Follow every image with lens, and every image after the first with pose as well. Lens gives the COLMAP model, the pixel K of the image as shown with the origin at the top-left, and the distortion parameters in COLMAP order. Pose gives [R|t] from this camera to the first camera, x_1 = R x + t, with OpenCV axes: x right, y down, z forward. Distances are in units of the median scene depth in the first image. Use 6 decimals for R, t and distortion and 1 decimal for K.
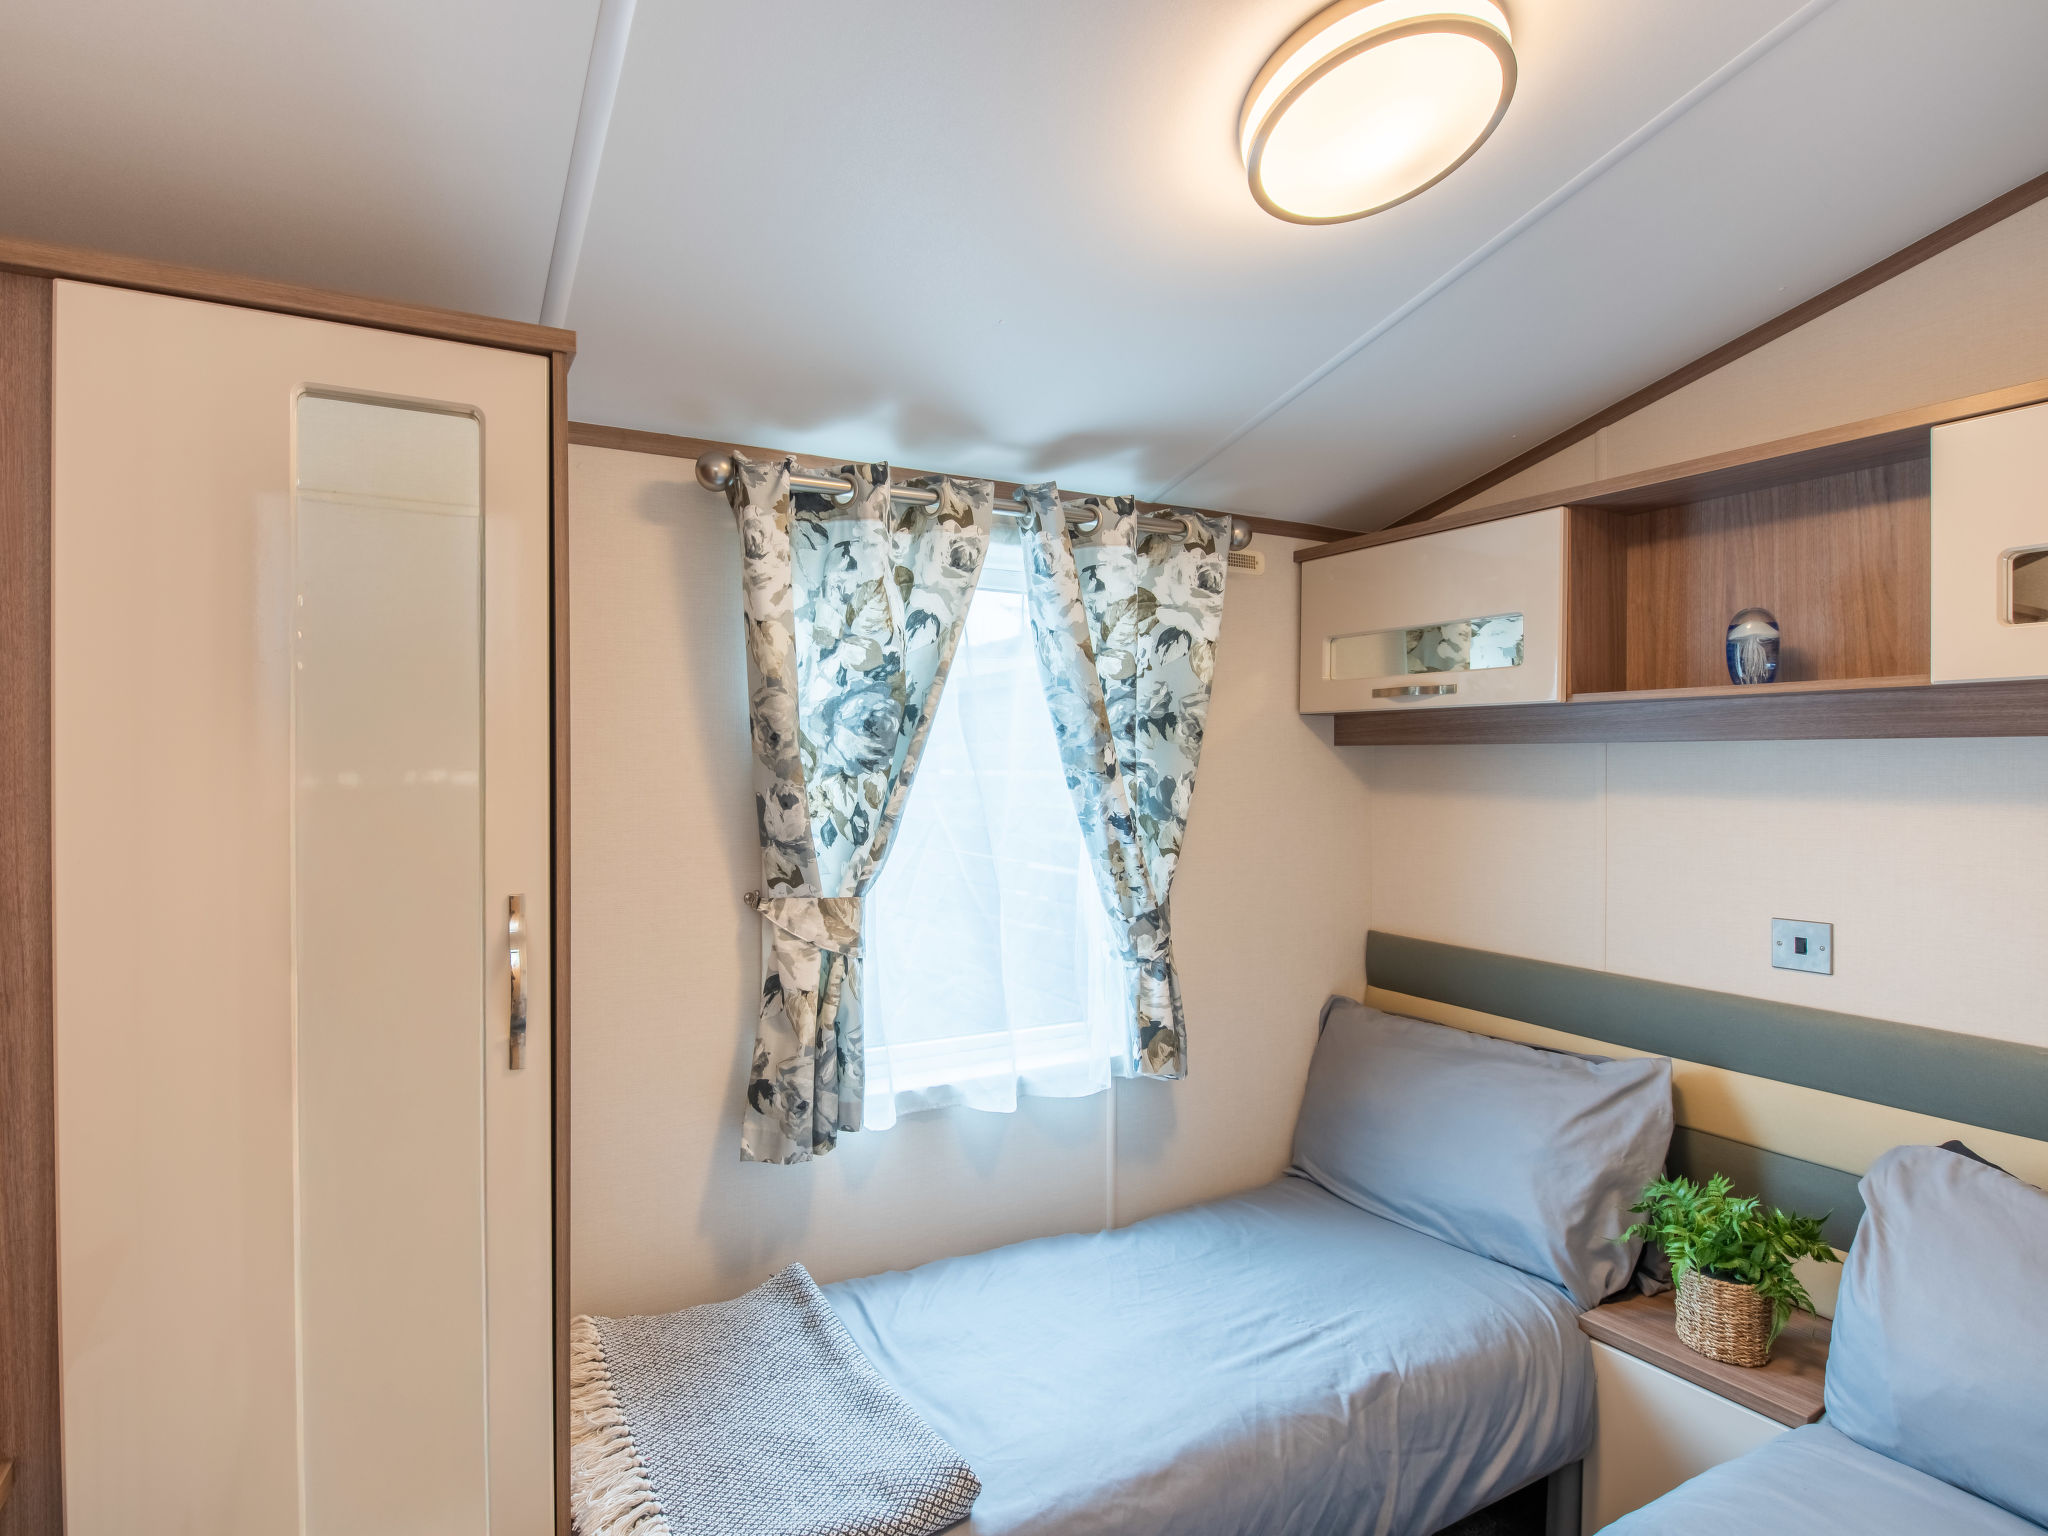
lens RADIAL K [[1037.8, 0, 991.8], [0, 1037.8, 769.3], [0, 0, 1]] dist [-0.004514, -0.007476]
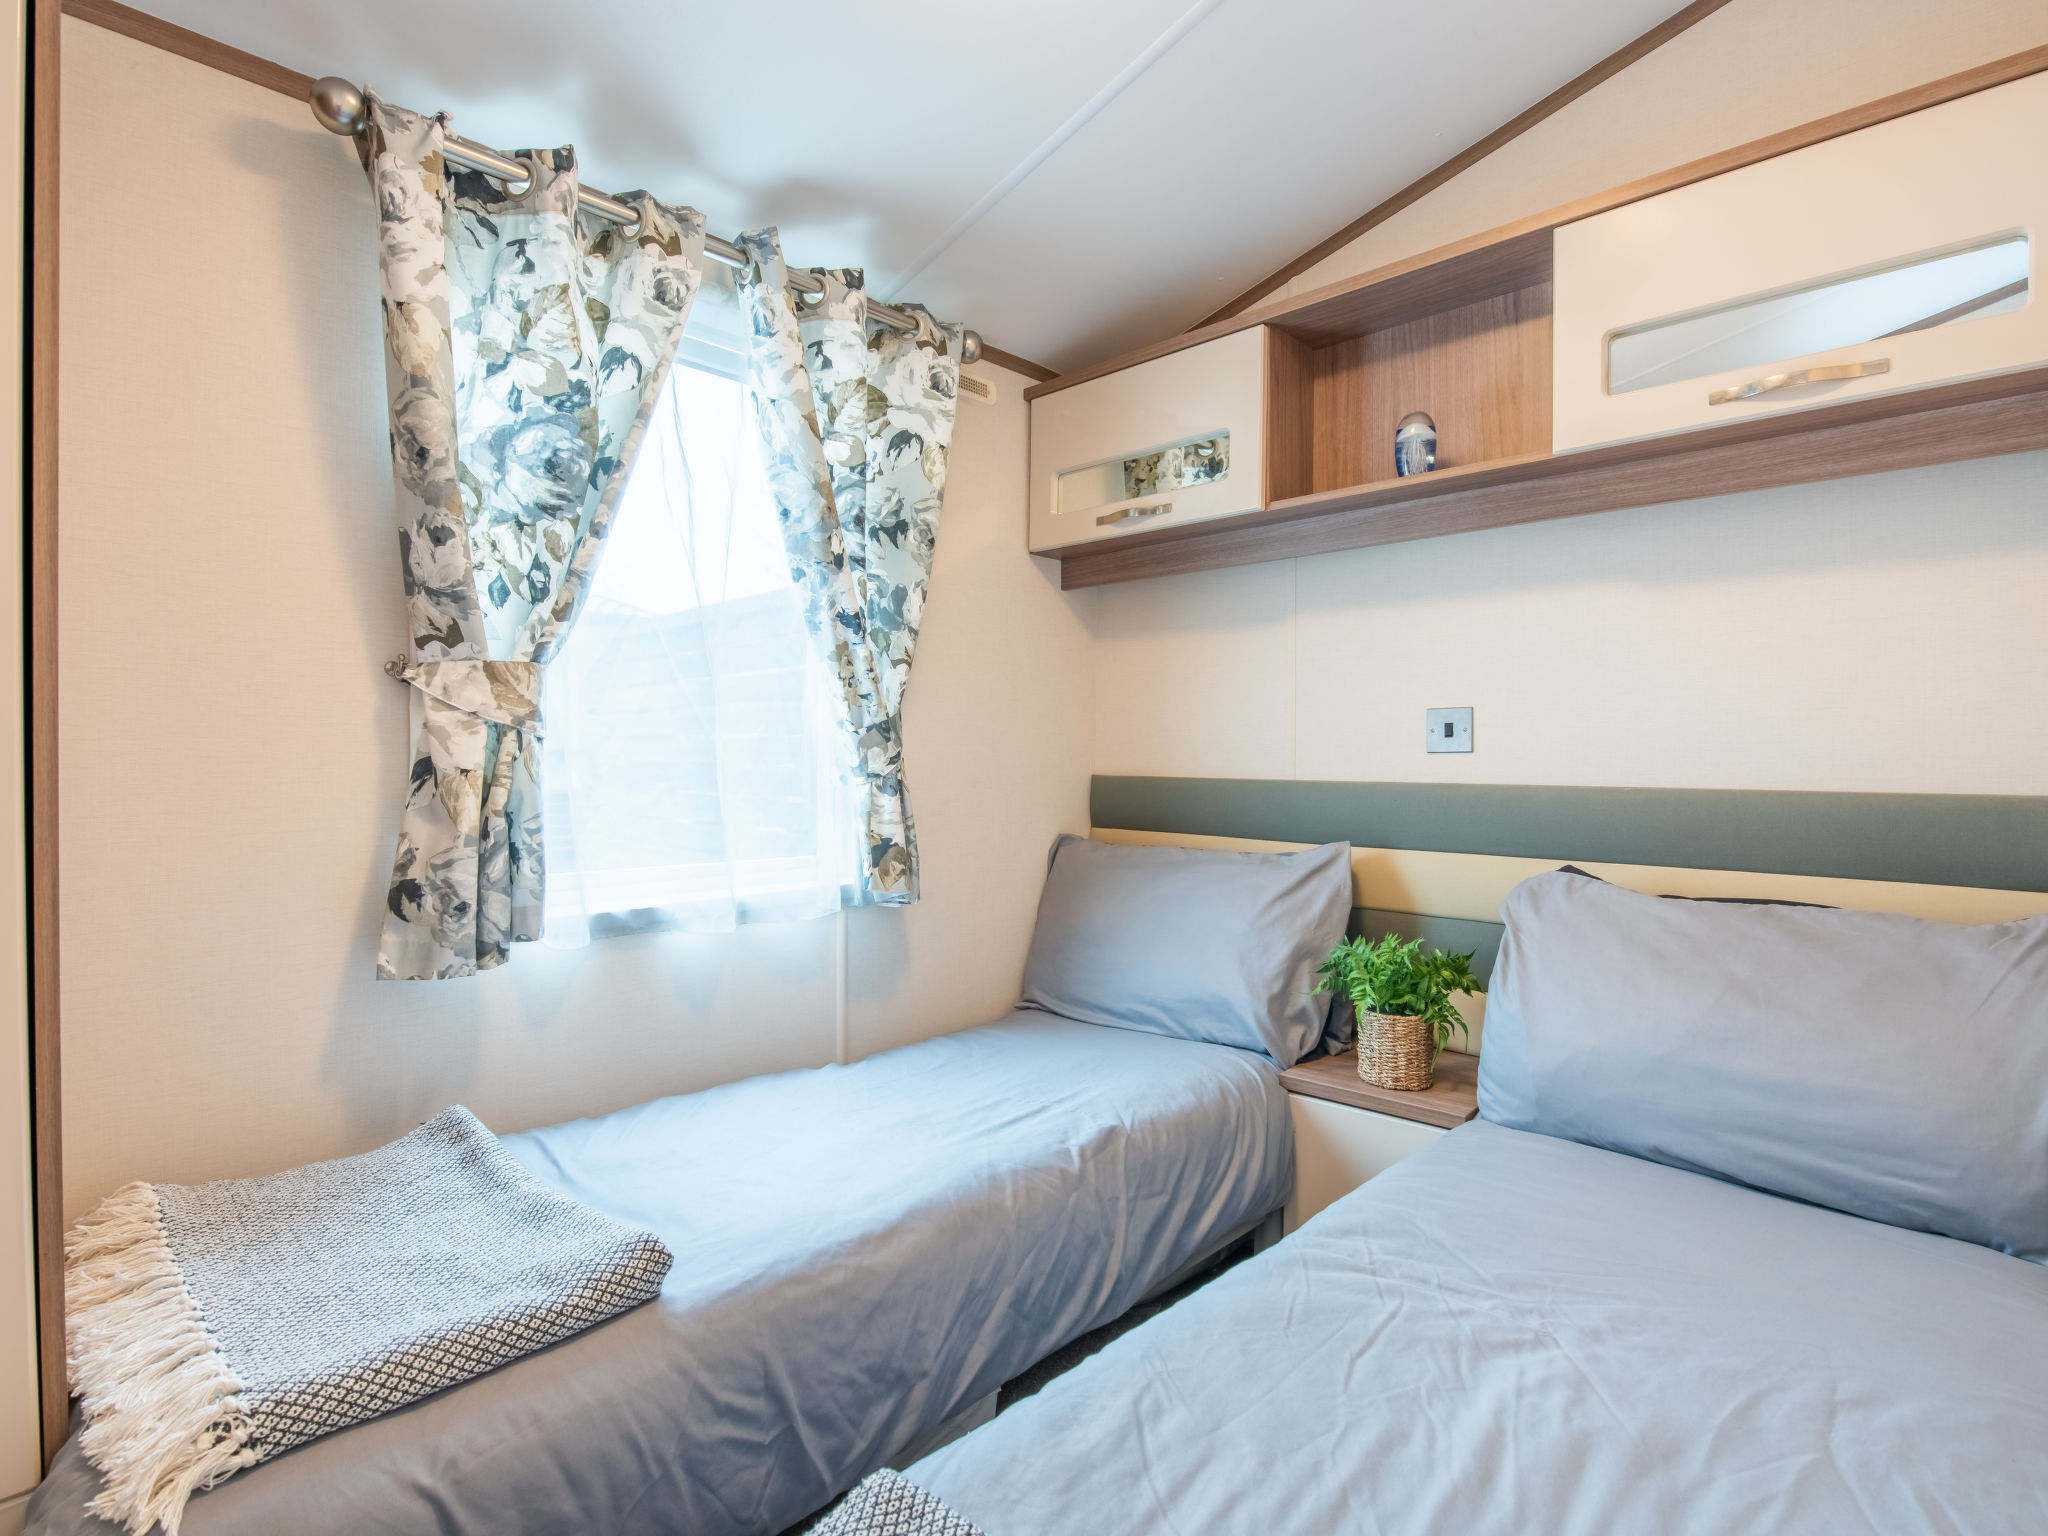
lens RADIAL K [[987.0, 0, 1055.6], [0, 987.0, 741.9], [0, 0, 1]] dist [-0.003952, -0.006938]
pose [[0.950540, 0.000912, 0.310602, 0.026238], [0.000685, 0.999987, -0.005032, 0.192416], [-0.310602, 0.004996, 0.950527, 0.092315]]
